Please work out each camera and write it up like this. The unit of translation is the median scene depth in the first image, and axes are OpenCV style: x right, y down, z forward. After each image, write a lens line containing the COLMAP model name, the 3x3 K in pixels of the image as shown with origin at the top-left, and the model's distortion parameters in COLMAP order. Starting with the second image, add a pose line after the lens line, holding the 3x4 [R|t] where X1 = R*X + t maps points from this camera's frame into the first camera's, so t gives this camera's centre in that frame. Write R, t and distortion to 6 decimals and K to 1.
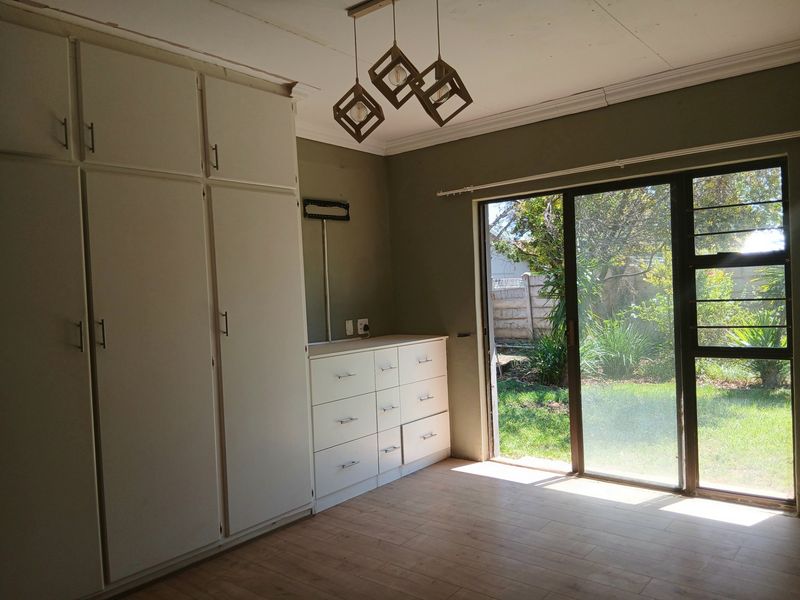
lens RADIAL K [[604.7, 0, 400.3], [0, 604.7, 300.1], [0, 0, 1]] dist [0.054999, -0.002987]
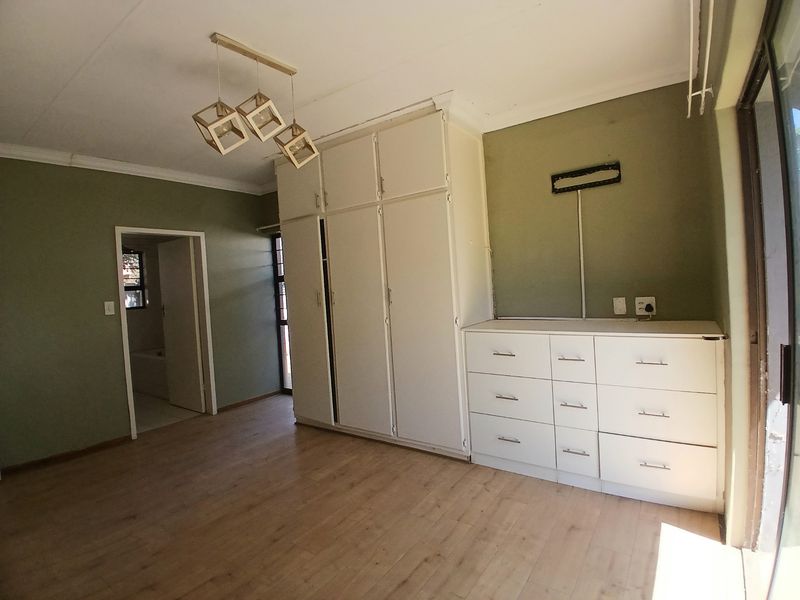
lens RADIAL K [[399.3, 0, 412.2], [0, 399.3, 287.7], [0, 0, 1]] dist [-0.028617, -0.003418]
pose [[0.094674, 0.062789, -0.993526, 0.522127], [0.039527, 0.996985, 0.066774, -0.035497], [0.994723, -0.045593, 0.091907, 0.743313]]
